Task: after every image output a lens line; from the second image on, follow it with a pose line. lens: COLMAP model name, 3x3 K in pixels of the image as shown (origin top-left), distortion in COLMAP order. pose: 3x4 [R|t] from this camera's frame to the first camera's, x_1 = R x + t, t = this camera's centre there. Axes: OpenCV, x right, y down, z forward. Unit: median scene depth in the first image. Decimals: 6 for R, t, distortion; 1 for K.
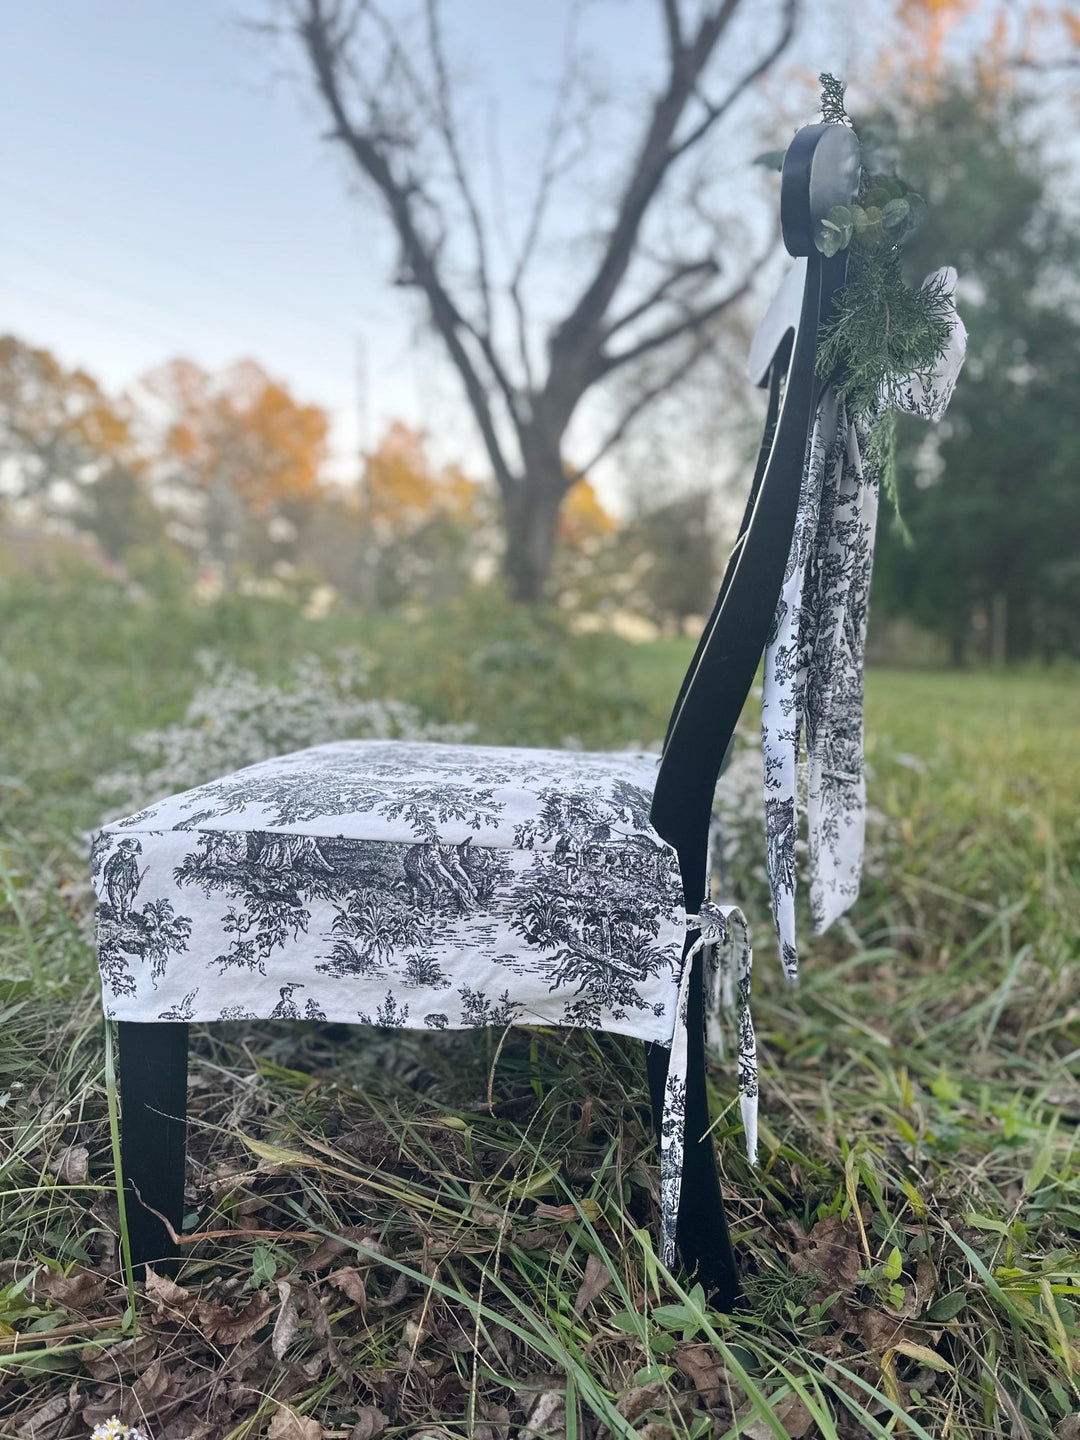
lens RADIAL K [[1019.3, 0, 540.0], [0, 1019.3, 720.0], [0, 0, 1]] dist [0.197702, -0.437523]
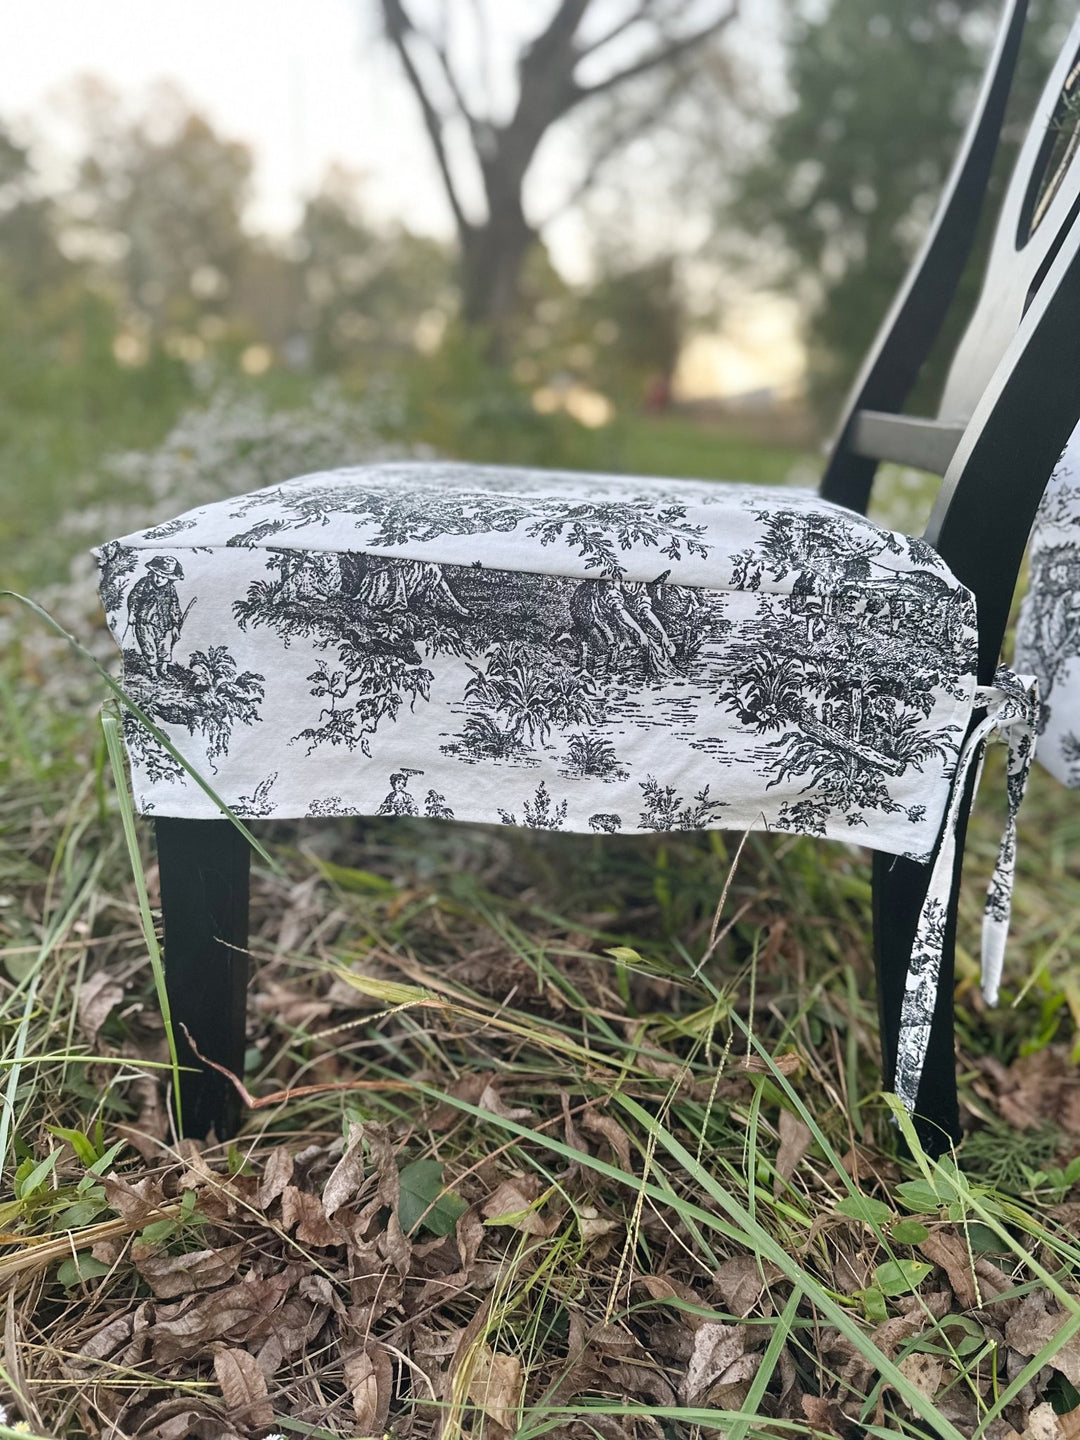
lens RADIAL K [[1019.3, 0, 540.0], [0, 1019.3, 720.0], [0, 0, 1]] dist [0.197702, -0.437523]
pose [[0.998151, 0.017800, 0.058114, -0.191551], [-0.029175, 0.979117, 0.201192, 0.076693], [-0.053319, -0.202516, 0.977826, 0.314674]]
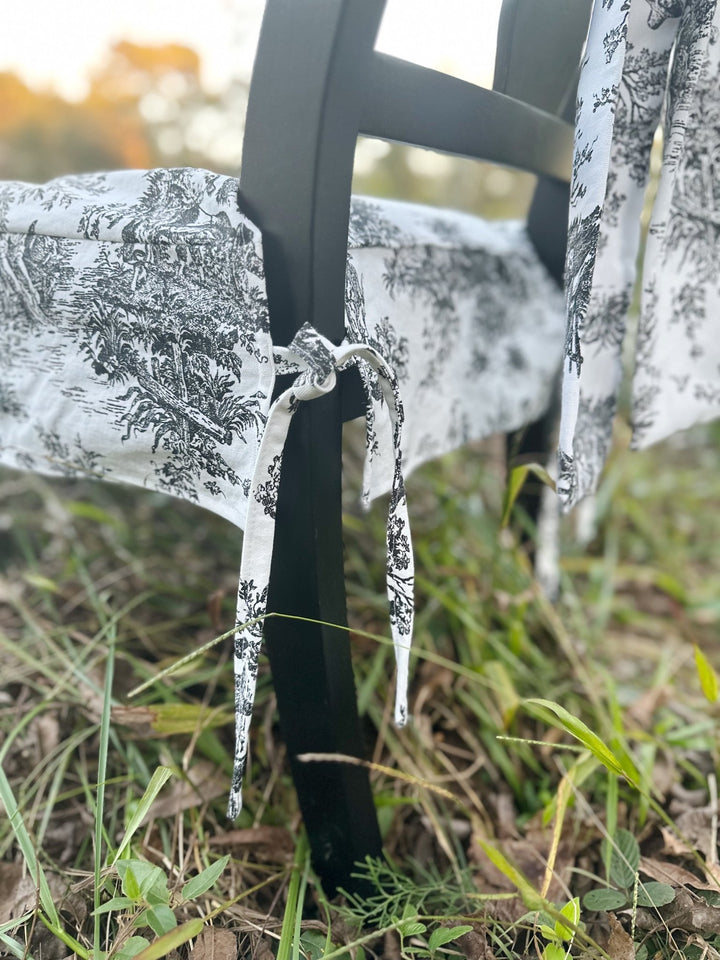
lens RADIAL K [[679.5, 0, 360.0], [0, 679.5, 480.0], [0, 0, 1]] dist [0.197702, -0.437523]
pose [[0.907358, 0.149039, -0.393050, 0.359148], [-0.063077, 0.972723, 0.223229, 0.169086], [0.415599, -0.177757, 0.892009, 0.627608]]
